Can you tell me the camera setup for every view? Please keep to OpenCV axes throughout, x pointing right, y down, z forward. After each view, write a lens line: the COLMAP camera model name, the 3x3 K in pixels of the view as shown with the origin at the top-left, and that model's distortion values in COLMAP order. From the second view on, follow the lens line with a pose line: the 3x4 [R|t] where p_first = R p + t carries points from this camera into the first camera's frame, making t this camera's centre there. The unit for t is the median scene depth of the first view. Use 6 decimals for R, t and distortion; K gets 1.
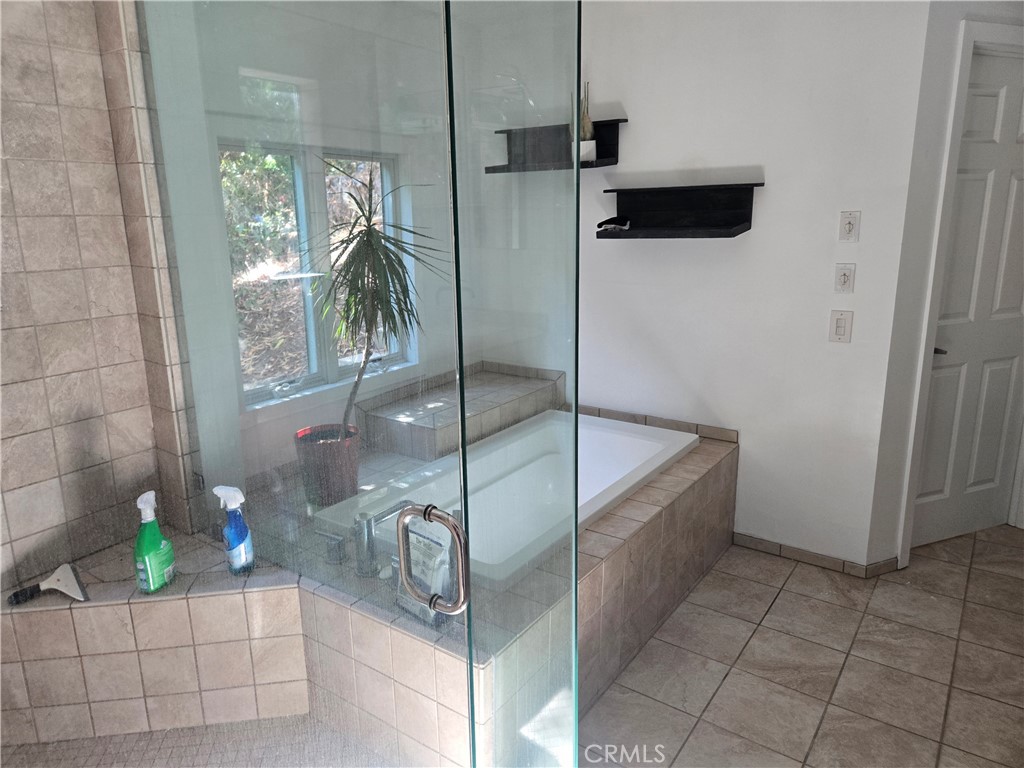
lens RADIAL K [[688.7, 0, 512.5], [0, 688.7, 389.2], [0, 0, 1]] dist [0.081731, -0.070822]
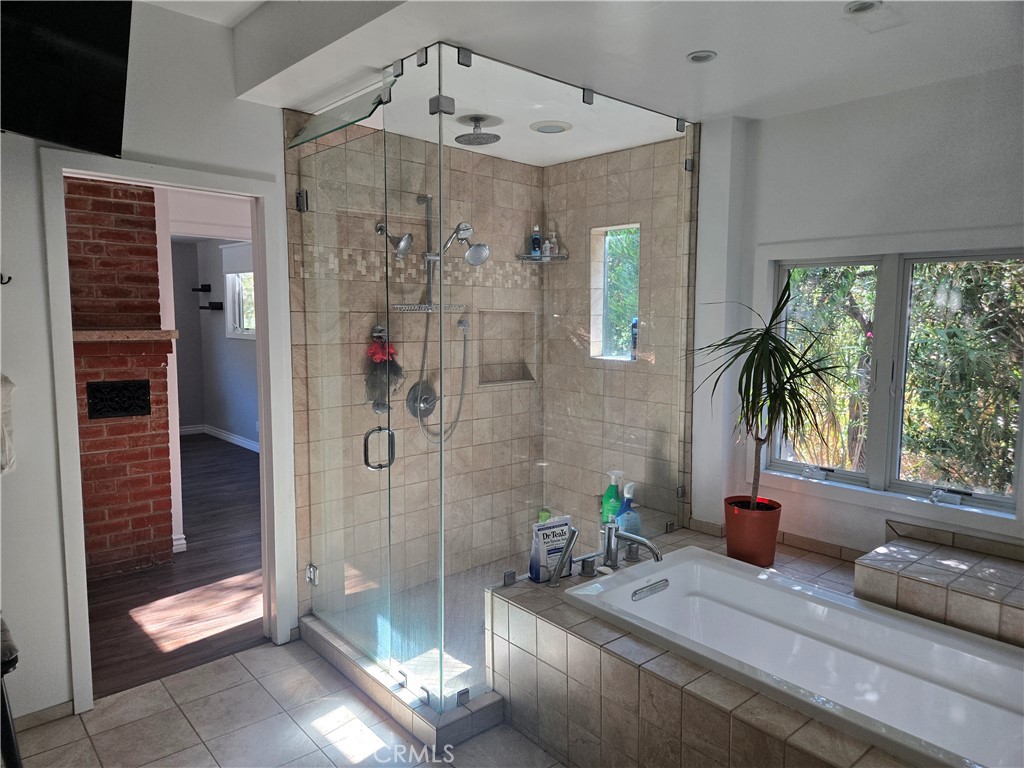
lens RADIAL K [[694.7, 0, 503.9], [0, 694.7, 398.3], [0, 0, 1]] dist [0.084151, -0.074522]
pose [[-0.251767, 0.139475, -0.957685, 0.819449], [-0.241315, 0.949257, 0.201687, -0.209260], [0.937219, 0.281882, -0.205334, 0.704583]]
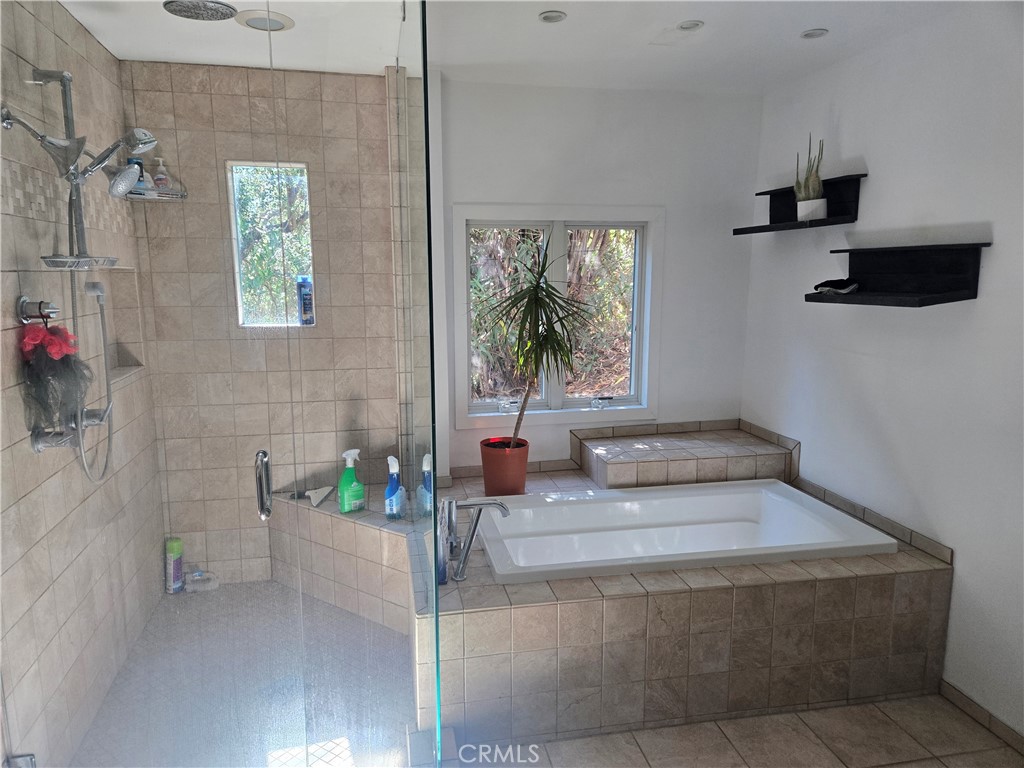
lens RADIAL K [[688.7, 0, 512.5], [0, 688.7, 389.2], [0, 0, 1]] dist [0.081731, -0.070822]
pose [[0.724135, 0.130316, -0.677234, 0.514508], [-0.178923, 0.983861, -0.001996, -0.029786], [0.666044, 0.122618, 0.735765, 0.060577]]
